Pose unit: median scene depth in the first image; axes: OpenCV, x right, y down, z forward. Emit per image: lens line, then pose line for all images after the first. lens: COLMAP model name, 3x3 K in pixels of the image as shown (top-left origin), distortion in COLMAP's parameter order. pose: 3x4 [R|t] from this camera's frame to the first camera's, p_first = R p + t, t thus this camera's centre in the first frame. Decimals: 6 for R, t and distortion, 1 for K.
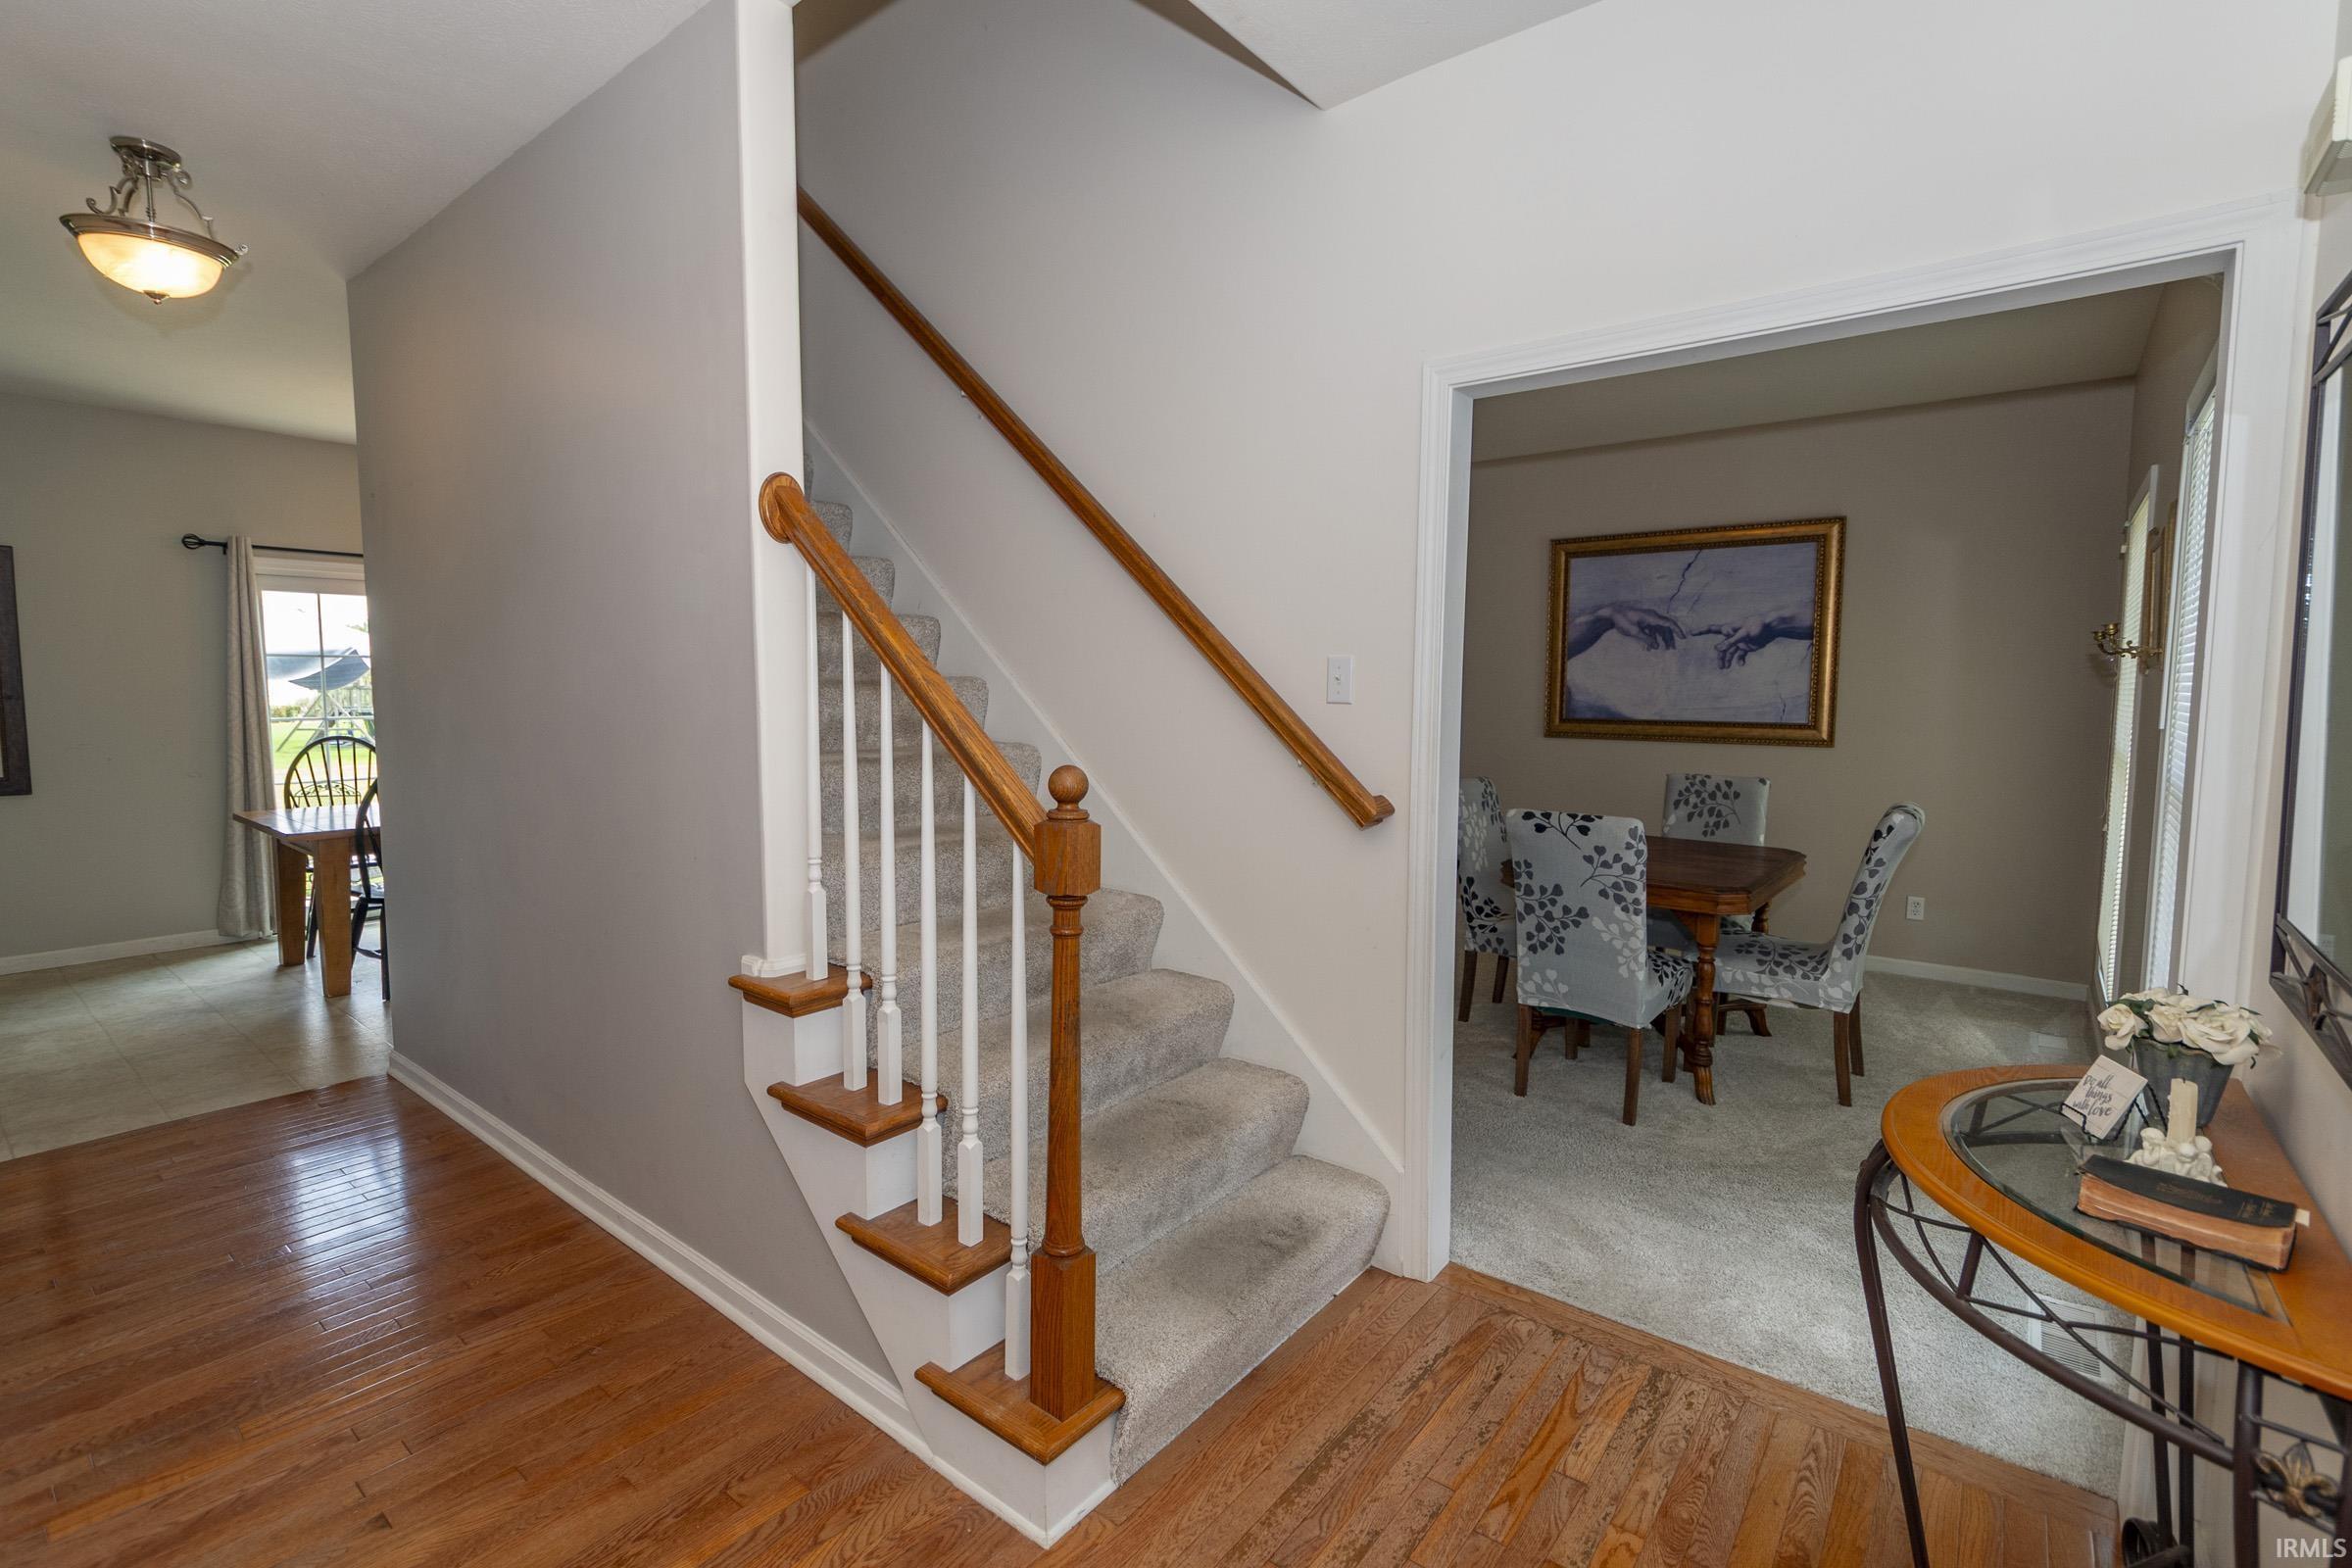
lens RADIAL K [[1038.5, 0, 1149.9], [0, 1038.5, 774.1], [0, 0, 1]] dist [0.000645, 0.001631]
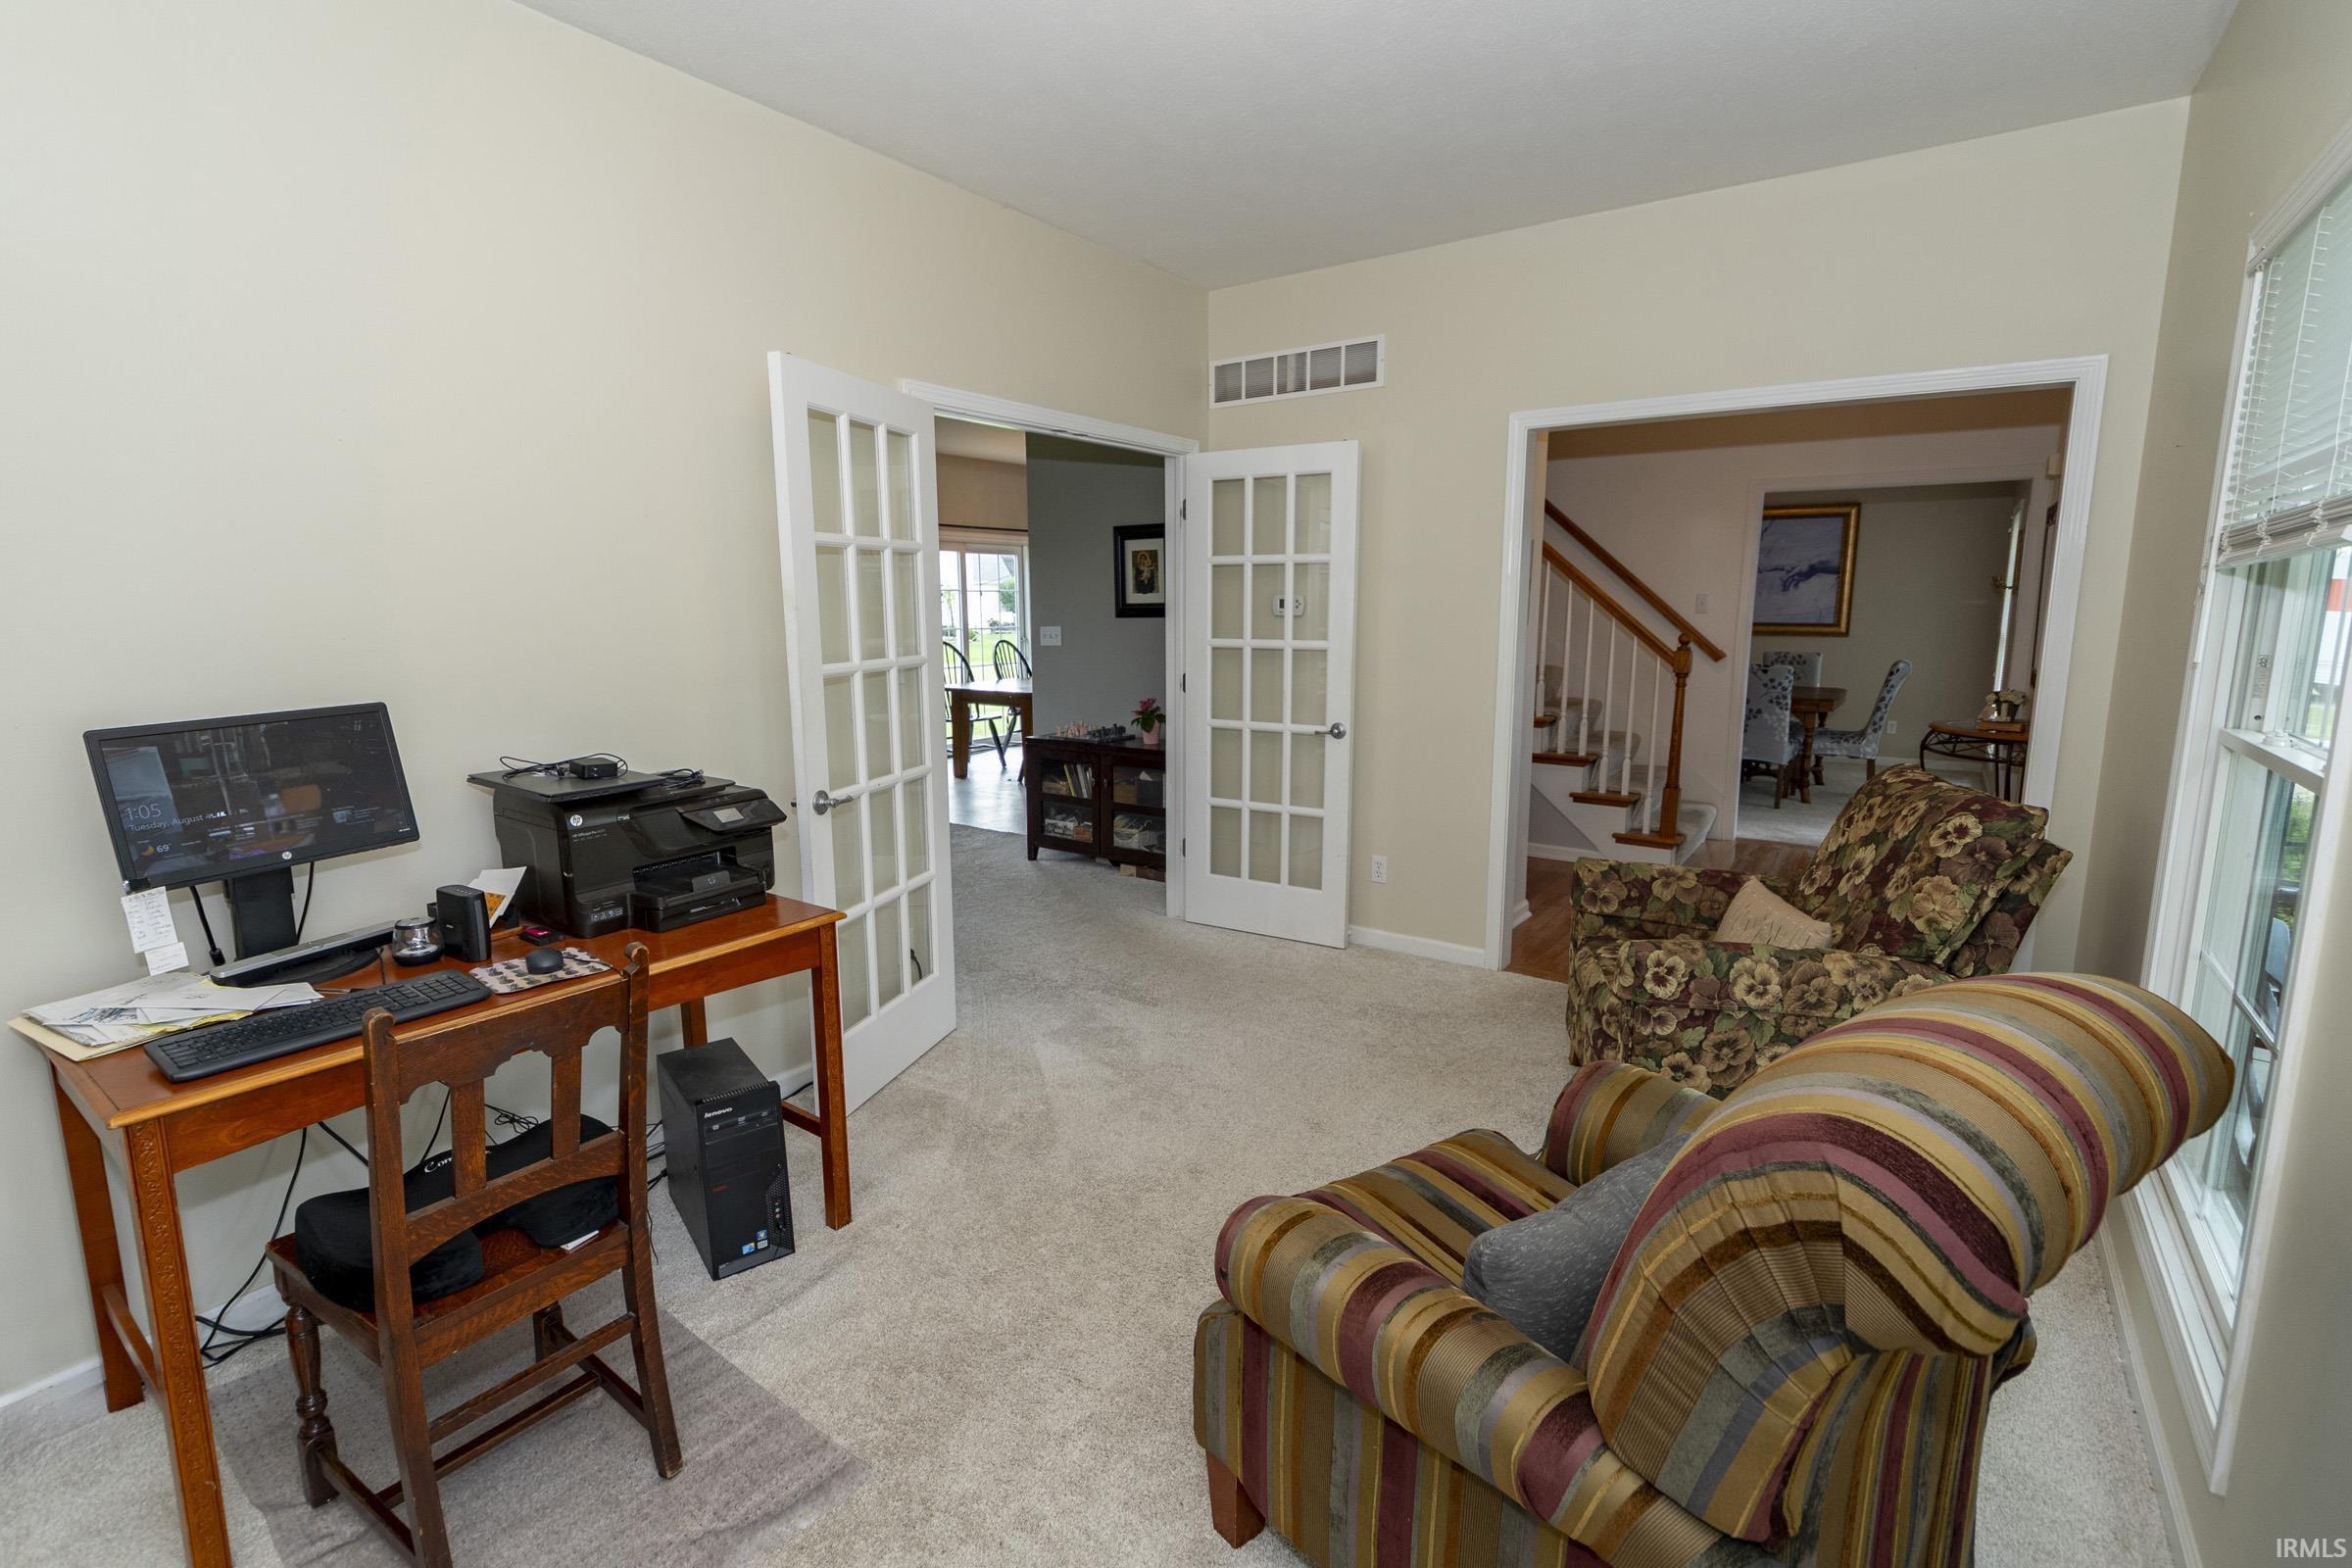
lens RADIAL K [[1038.5, 0, 1149.9], [0, 1038.5, 774.1], [0, 0, 1]] dist [0.000645, 0.001631]
pose [[0.998098, -0.016928, 0.059281, -0.601562], [0.012120, 0.996678, 0.080540, 0.047272], [-0.060448, -0.079668, 0.994987, -0.662520]]
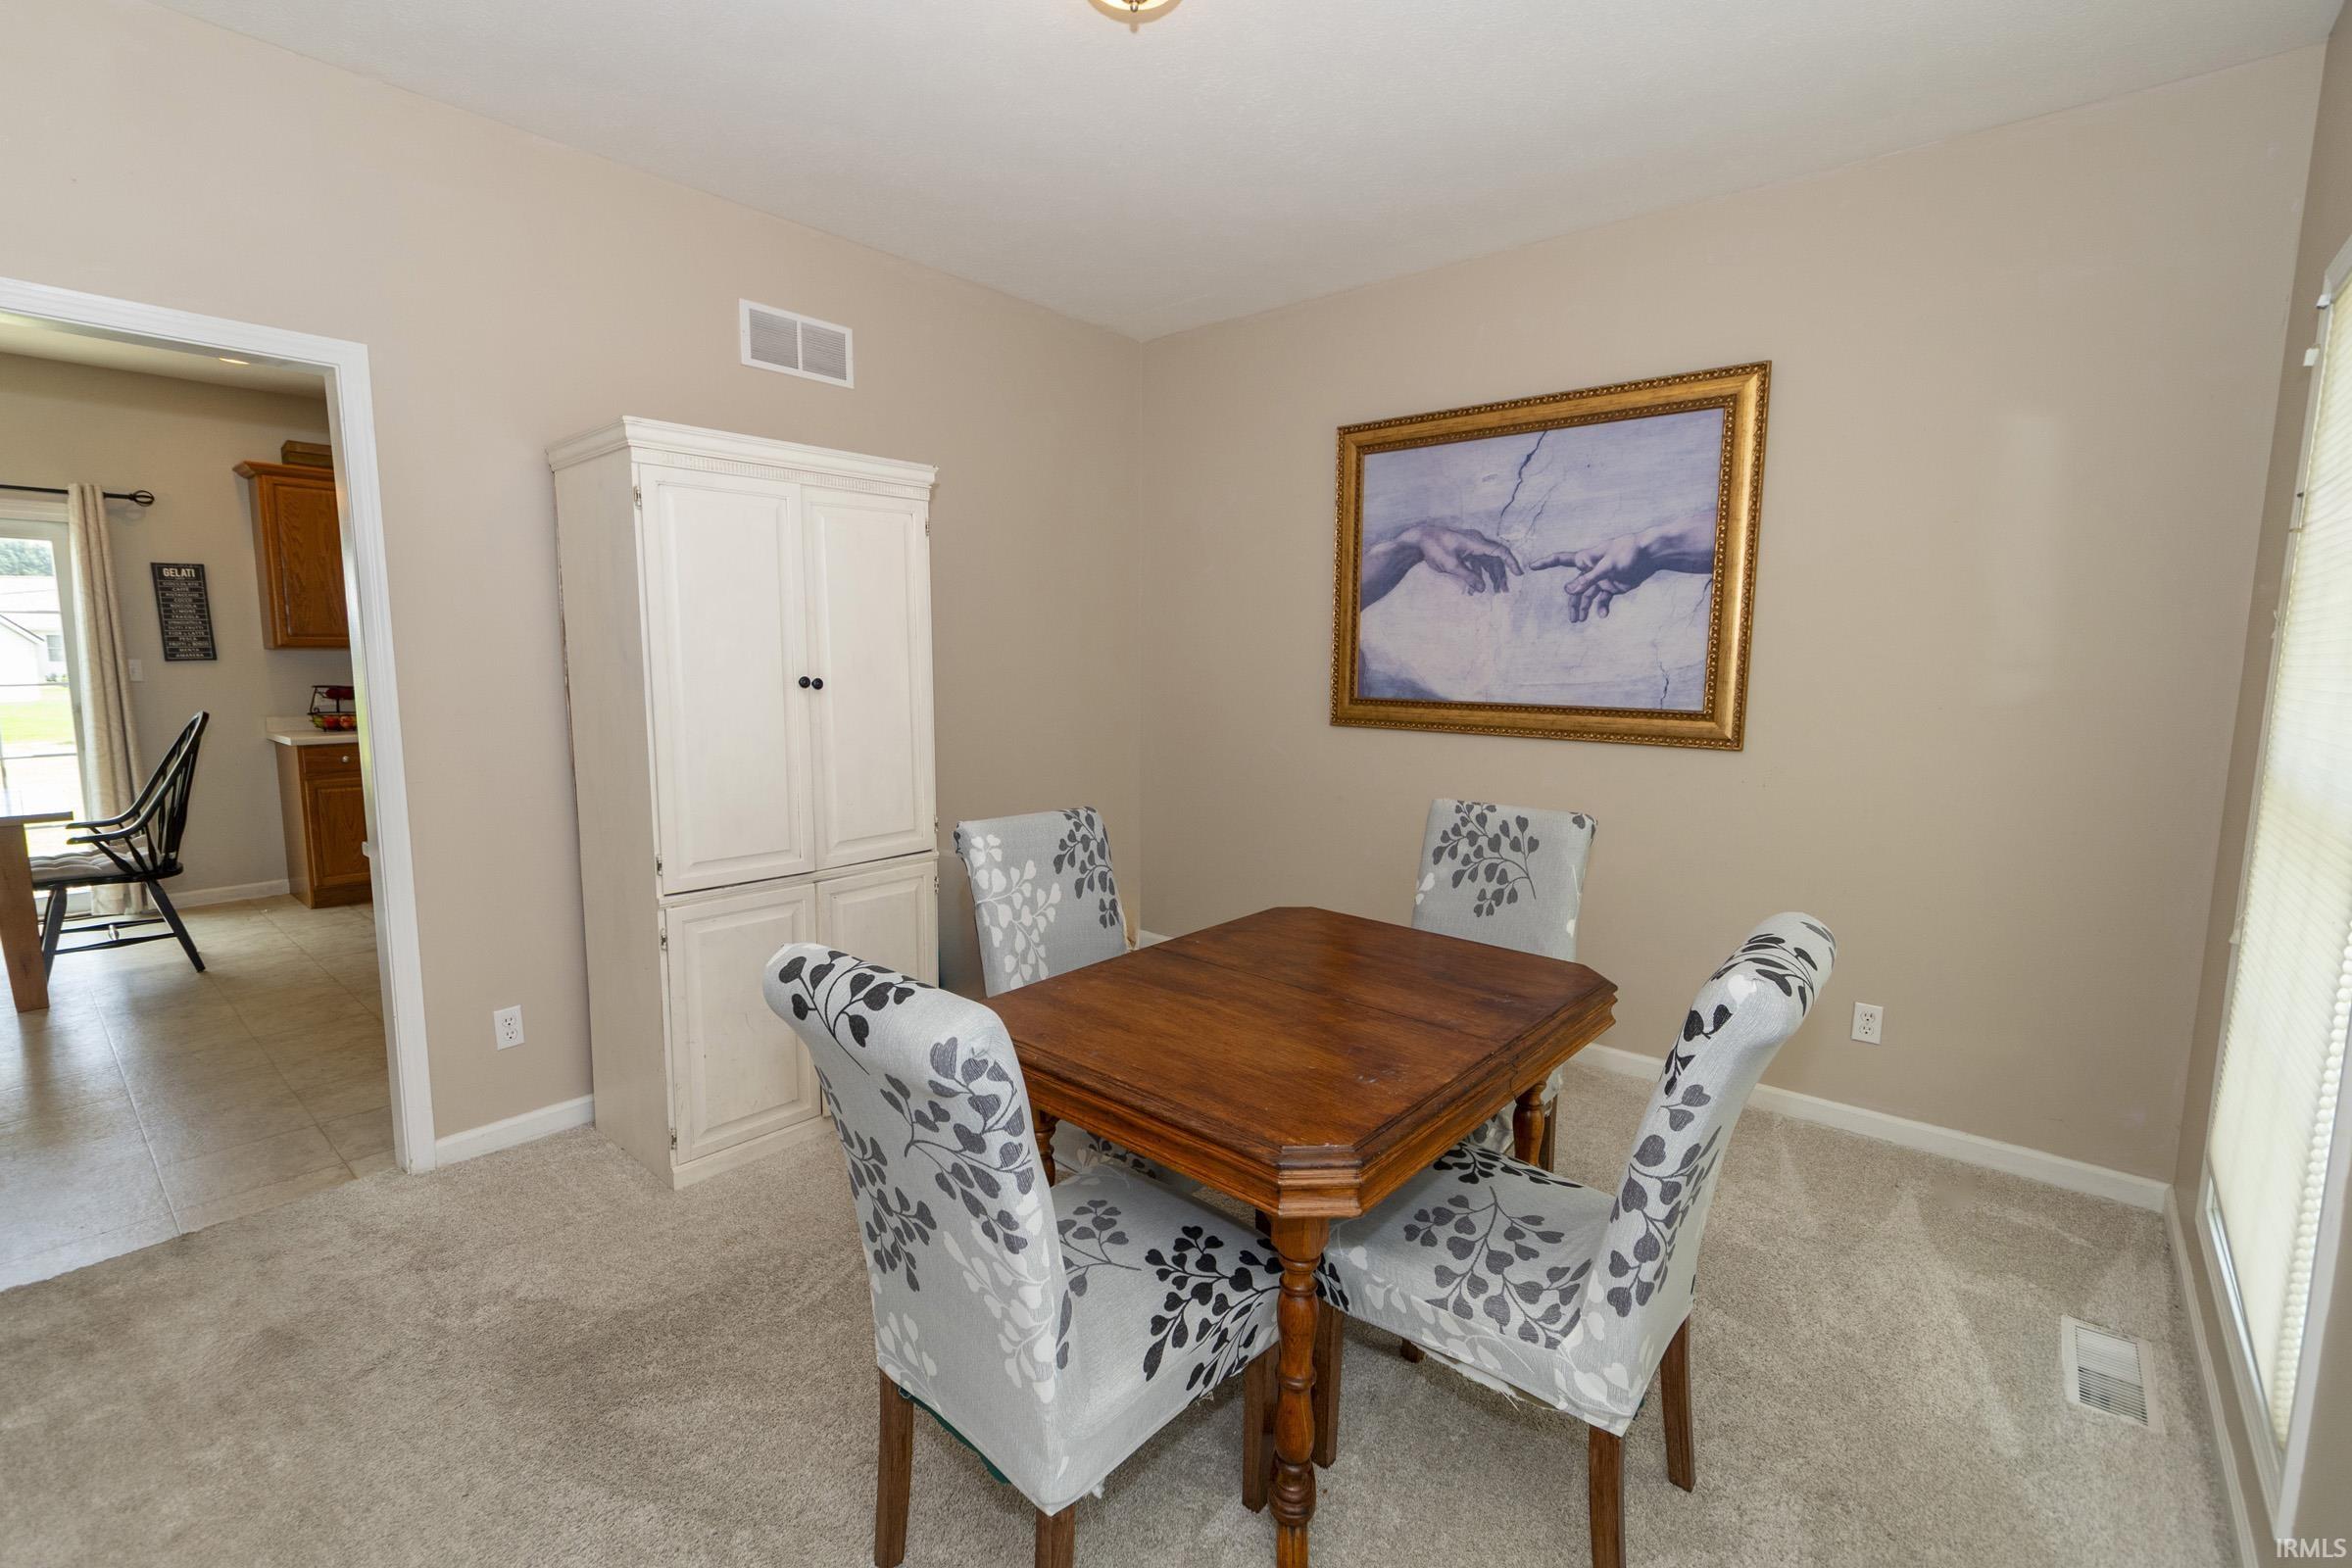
lens RADIAL K [[999.4, 0, 1143.0], [0, 999.4, 776.0], [0, 0, 1]] dist [0.001276, 0.000408]
pose [[0.999359, 0.007156, -0.035077, 0.320886], [-0.005794, 0.999231, 0.038782, -0.030946], [0.035327, -0.038553, 0.998632, 0.393338]]
